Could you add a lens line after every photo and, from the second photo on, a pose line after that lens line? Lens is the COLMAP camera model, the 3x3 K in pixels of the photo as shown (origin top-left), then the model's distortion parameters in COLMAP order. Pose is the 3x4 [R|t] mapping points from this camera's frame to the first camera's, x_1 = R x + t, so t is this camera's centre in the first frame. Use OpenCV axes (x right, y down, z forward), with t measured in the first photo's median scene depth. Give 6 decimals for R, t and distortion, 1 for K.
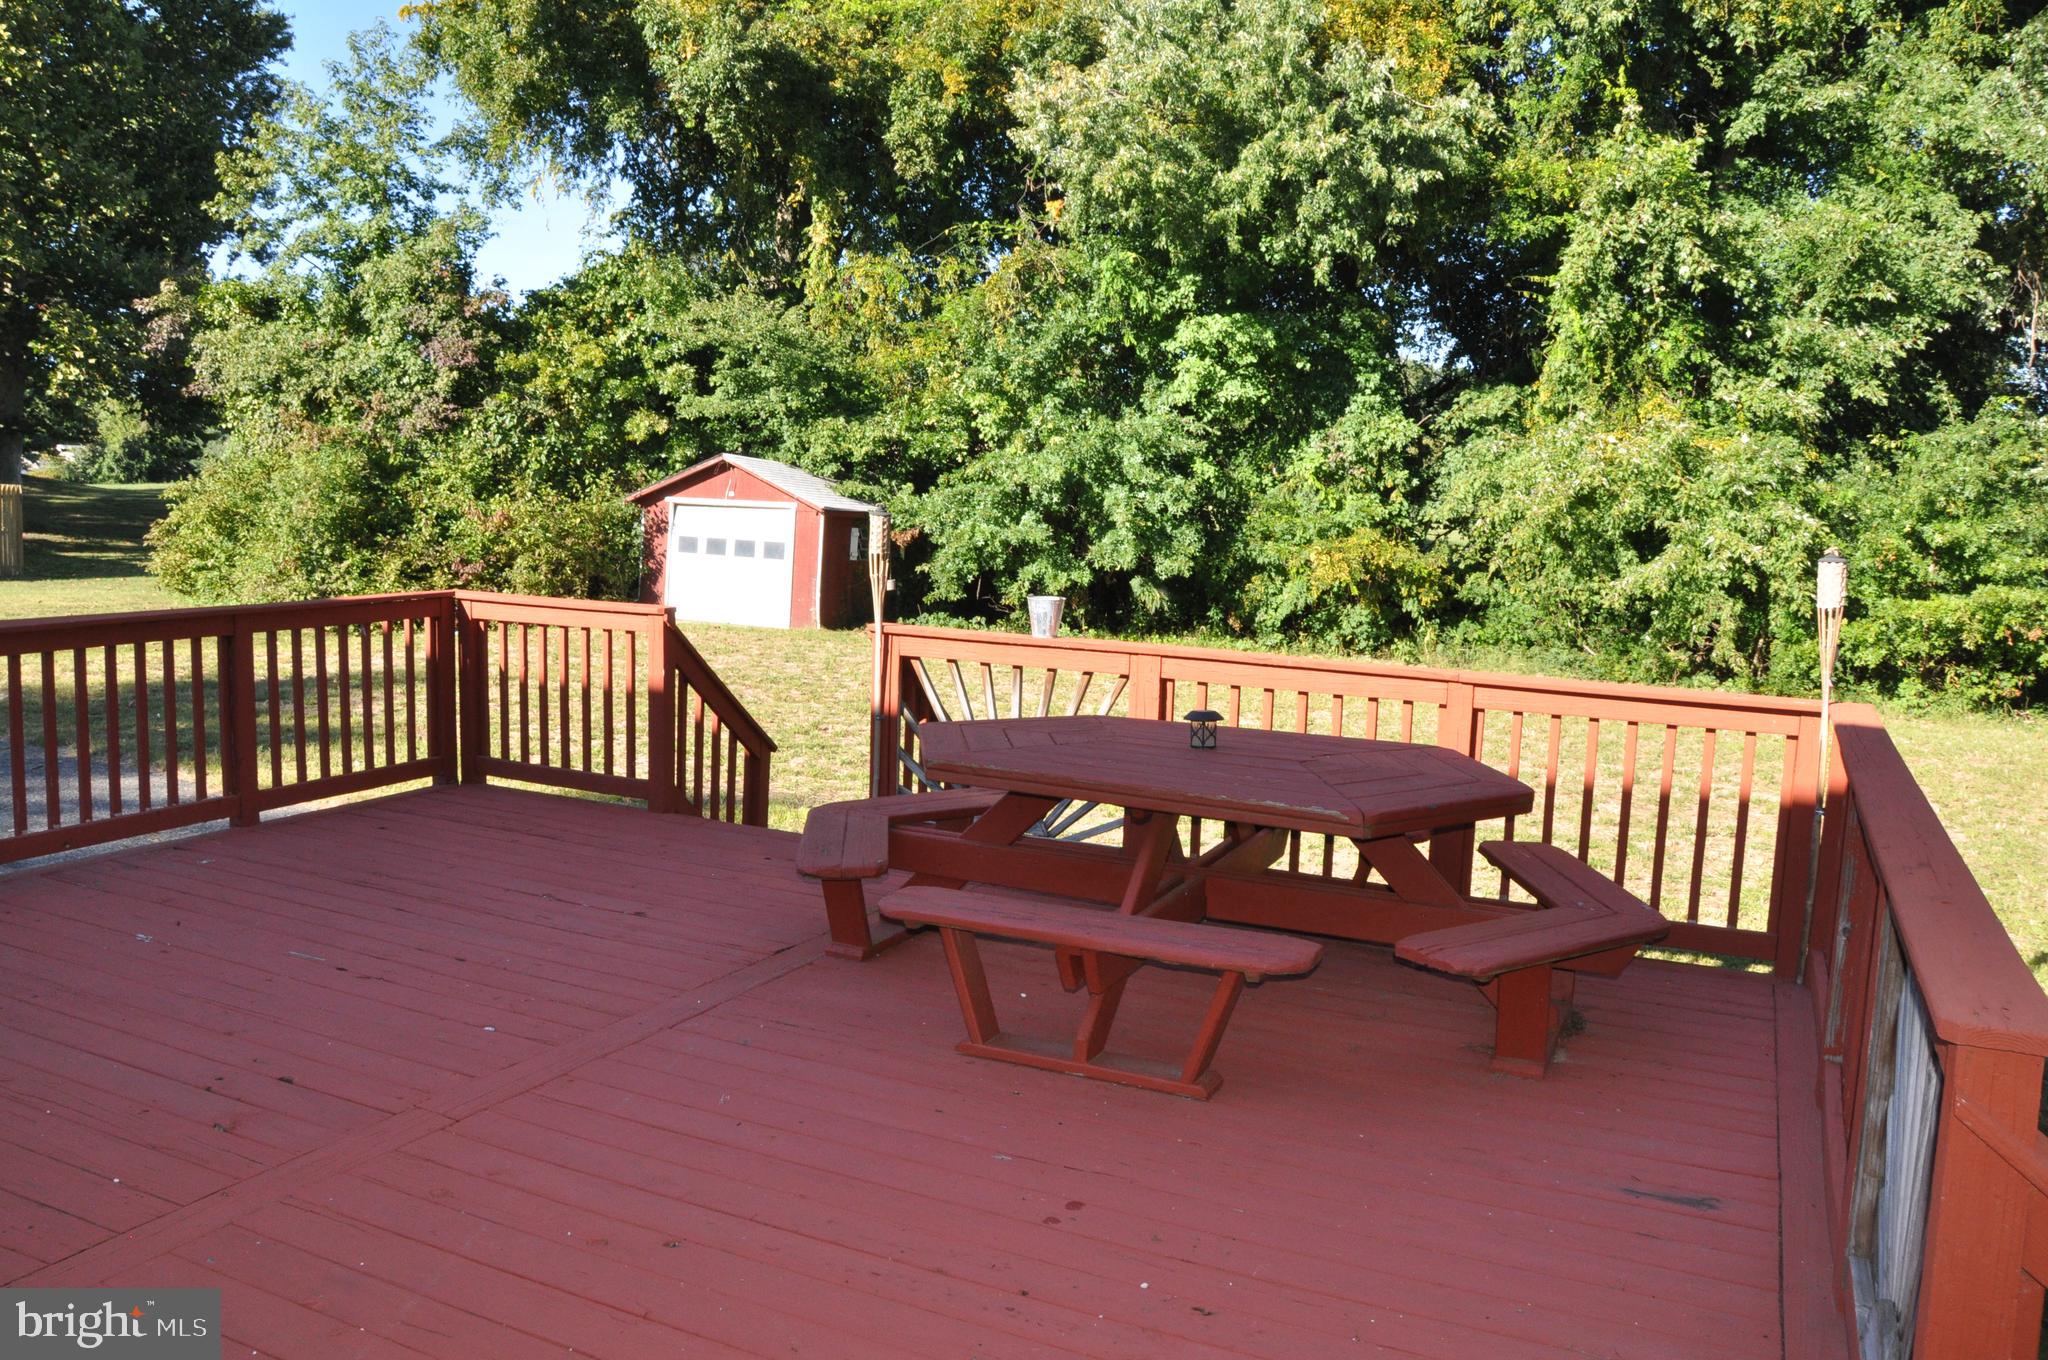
lens RADIAL K [[1596.6, 0, 1011.1], [0, 1596.6, 676.5], [0, 0, 1]] dist [-0.169925, 0.130151]
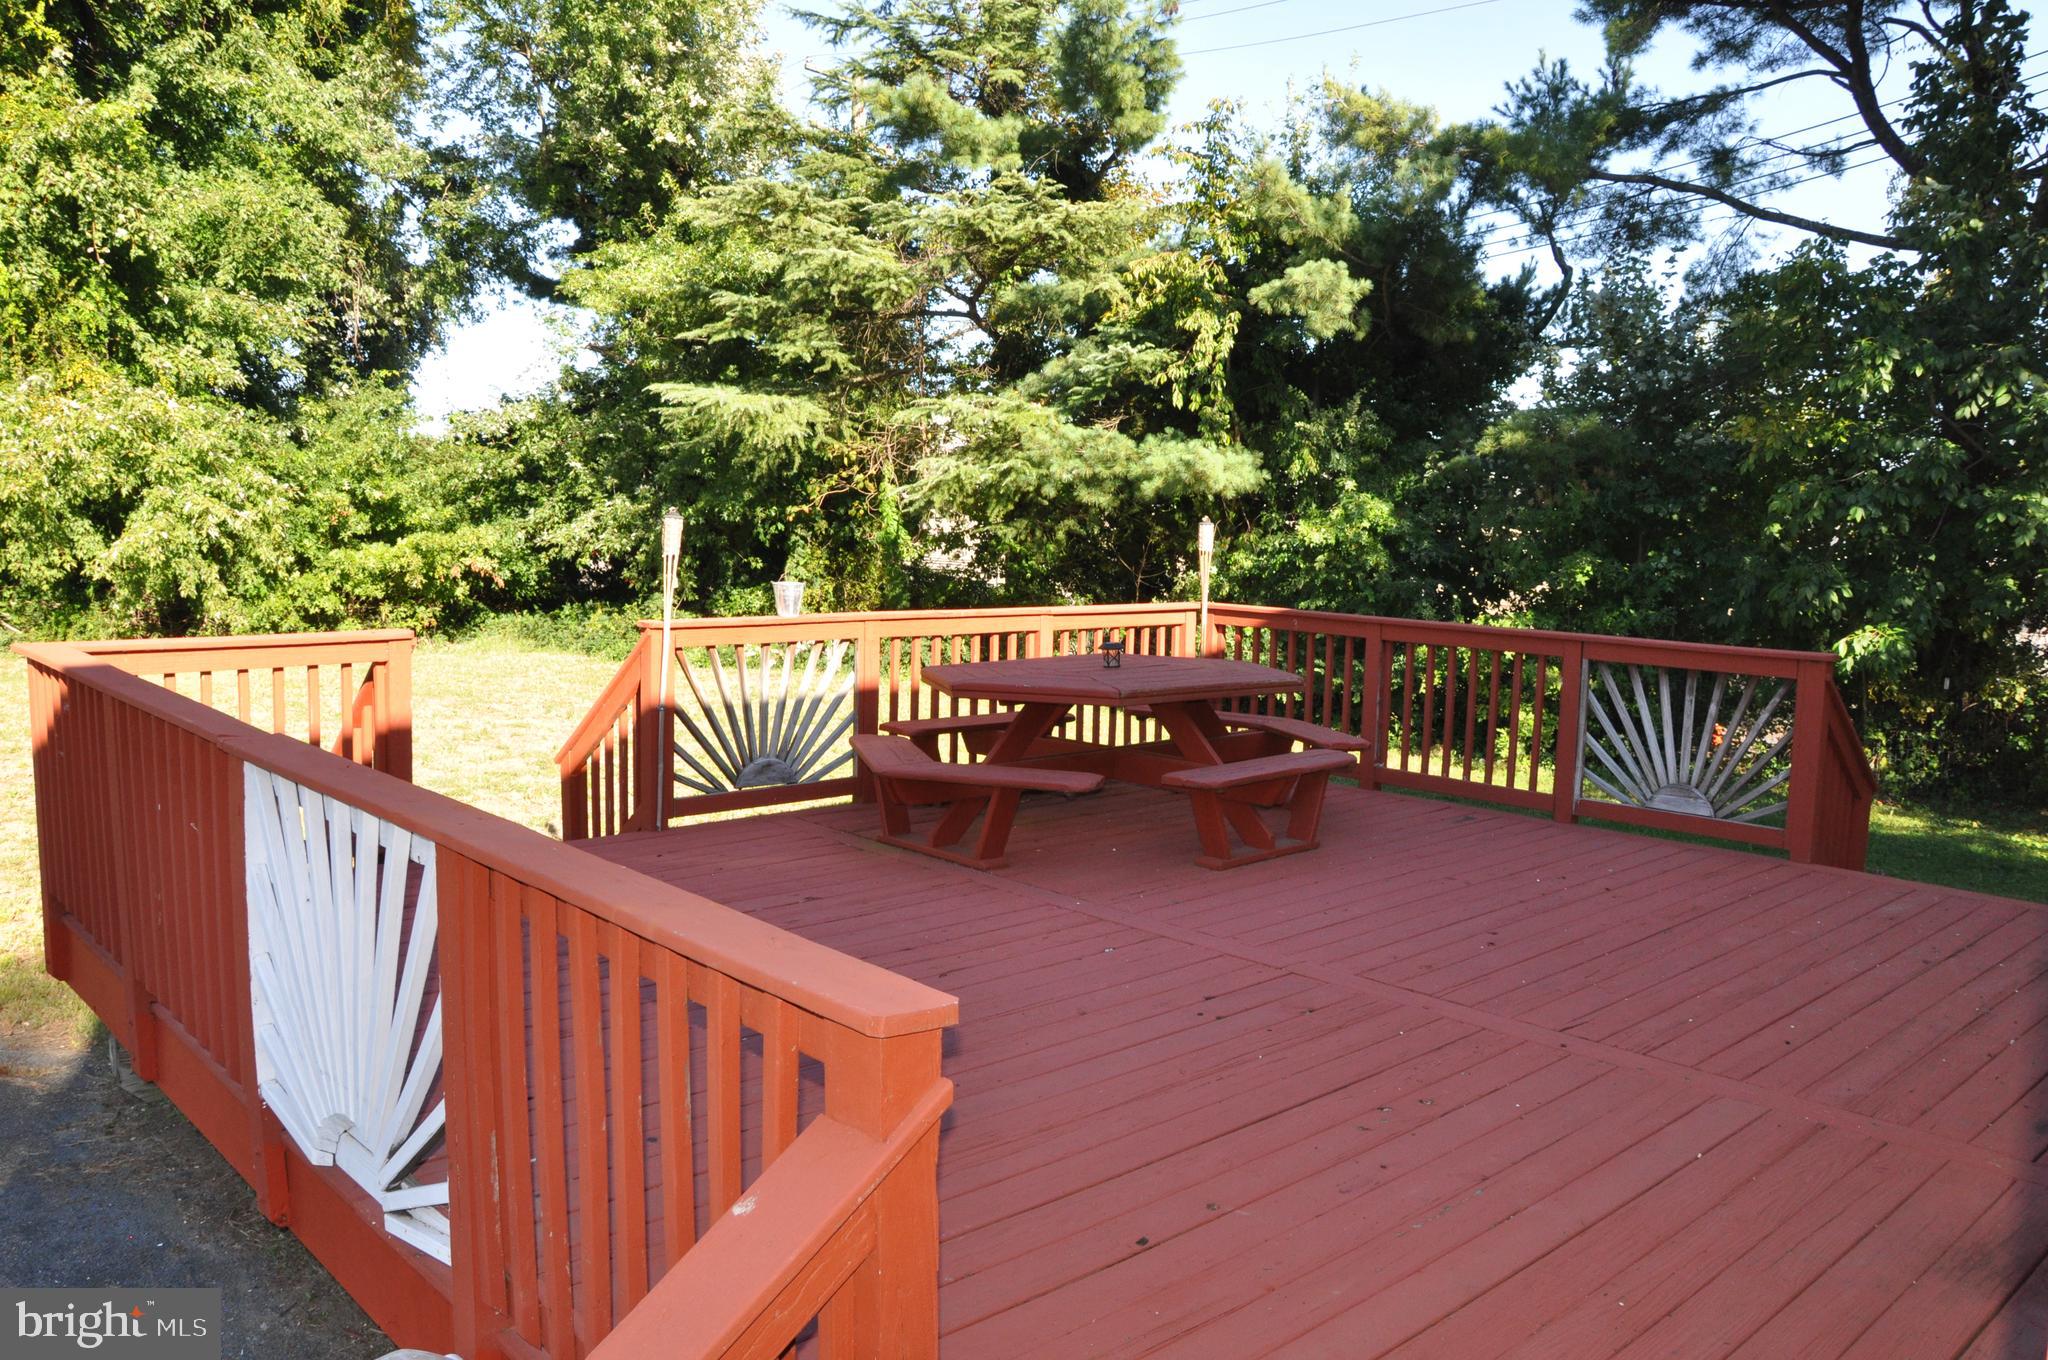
lens RADIAL K [[1603.2, 0, 1018.1], [0, 1603.2, 679.2], [0, 0, 1]] dist [-0.155878, 0.120856]
pose [[0.371219, -0.129711, 0.919441, -0.296034], [0.097829, 0.990147, 0.100188, -0.023559], [-0.923377, 0.052757, 0.380251, 0.114244]]
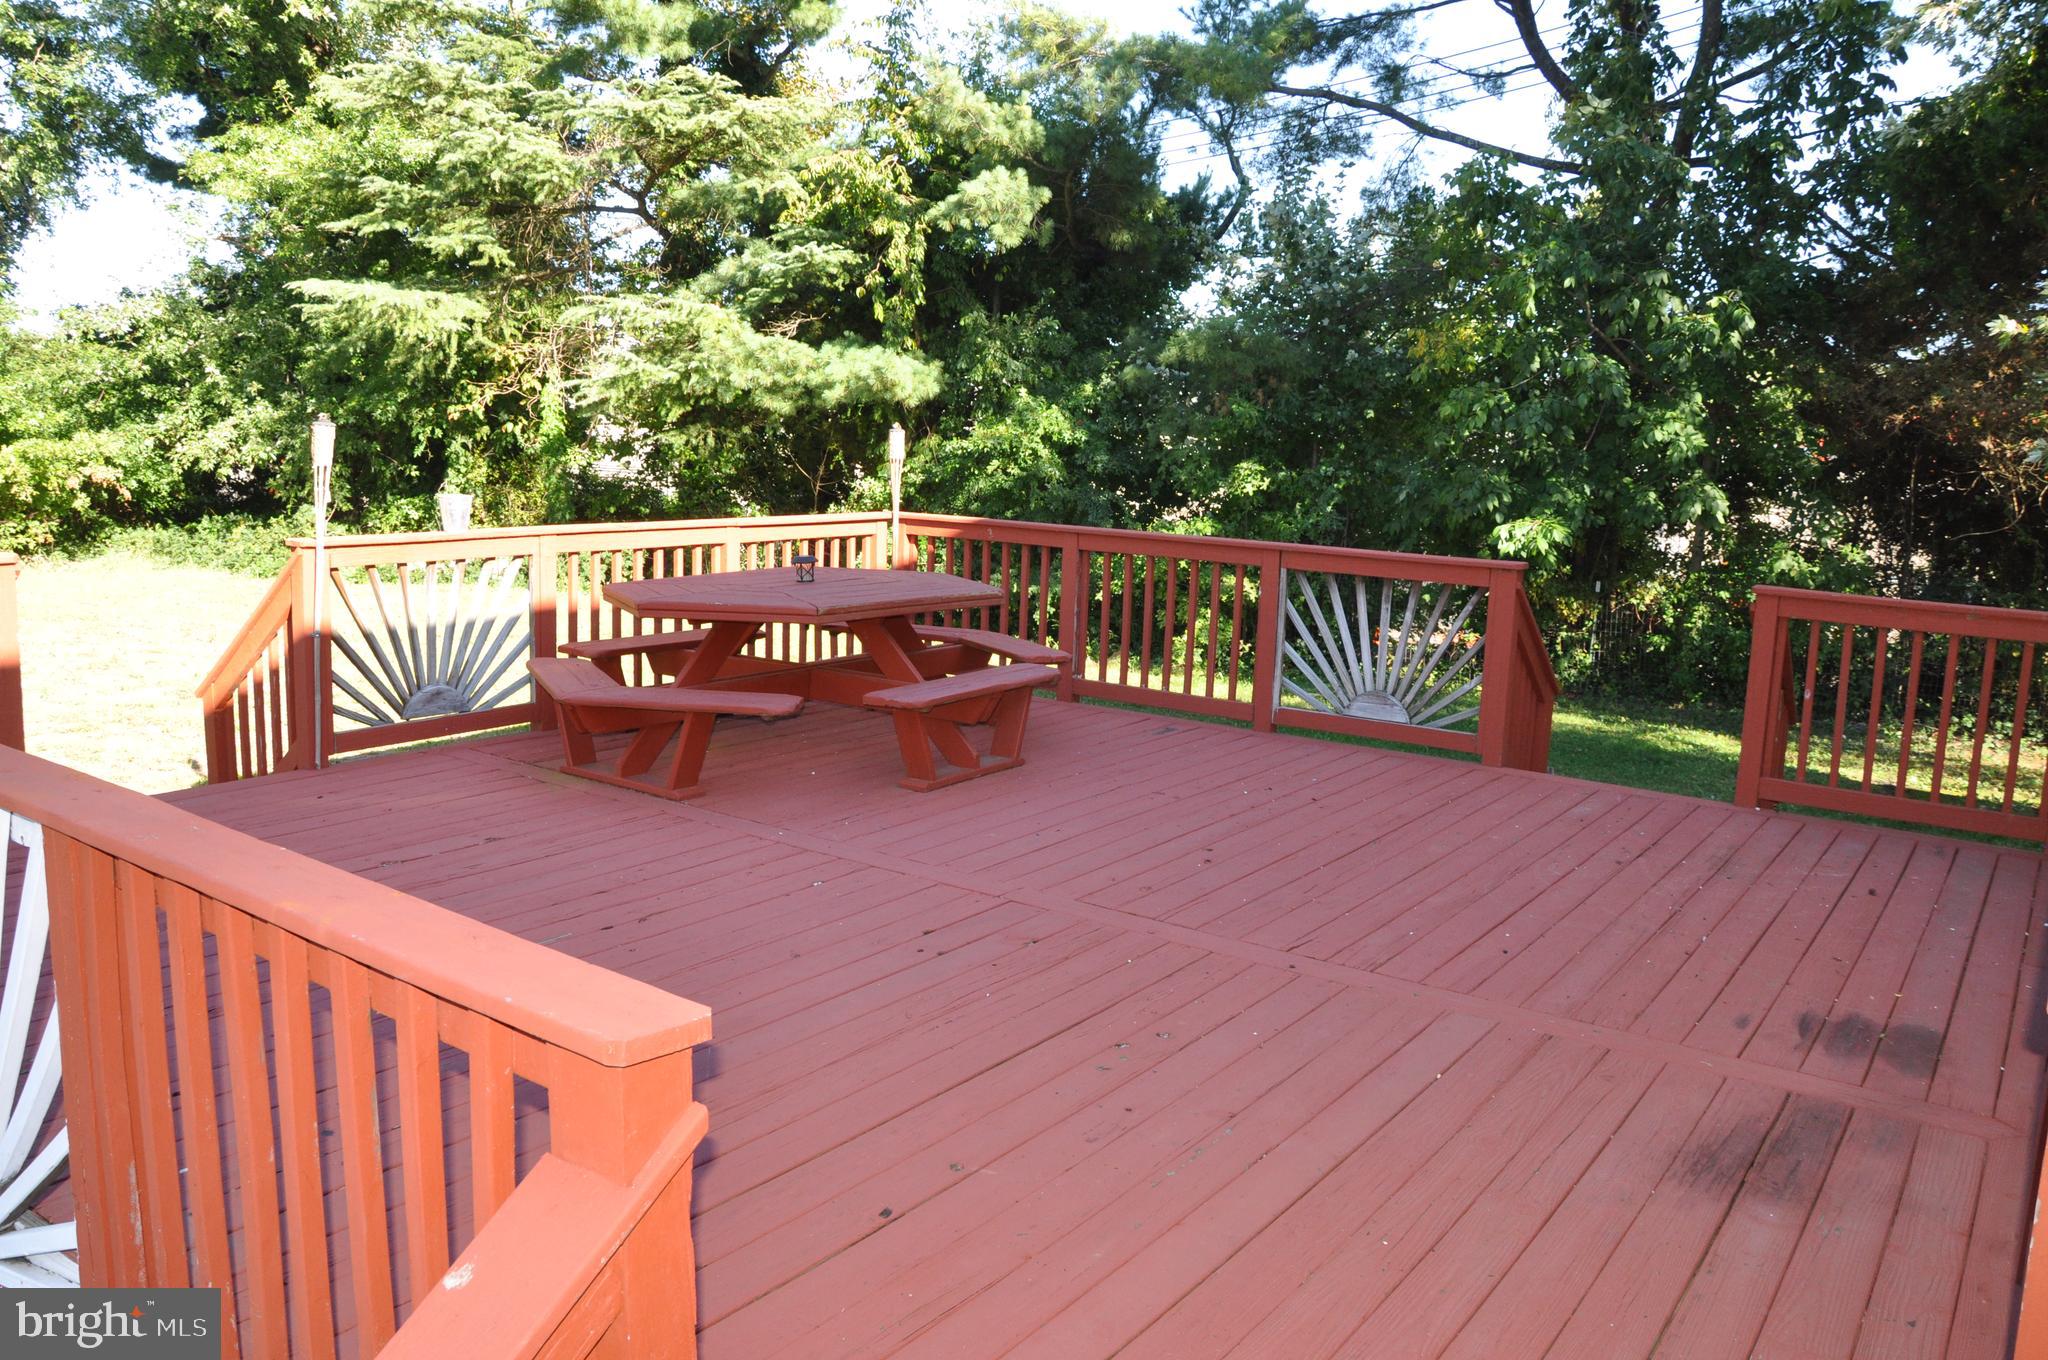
lens RADIAL K [[1600.6, 0, 1022.4], [0, 1600.6, 674.8], [0, 0, 1]] dist [-0.164158, 0.138736]
pose [[0.172493, -0.187421, 0.967016, -0.284077], [0.086618, 0.980814, 0.174645, -0.024217], [-0.981195, 0.053636, 0.185418, 0.123010]]
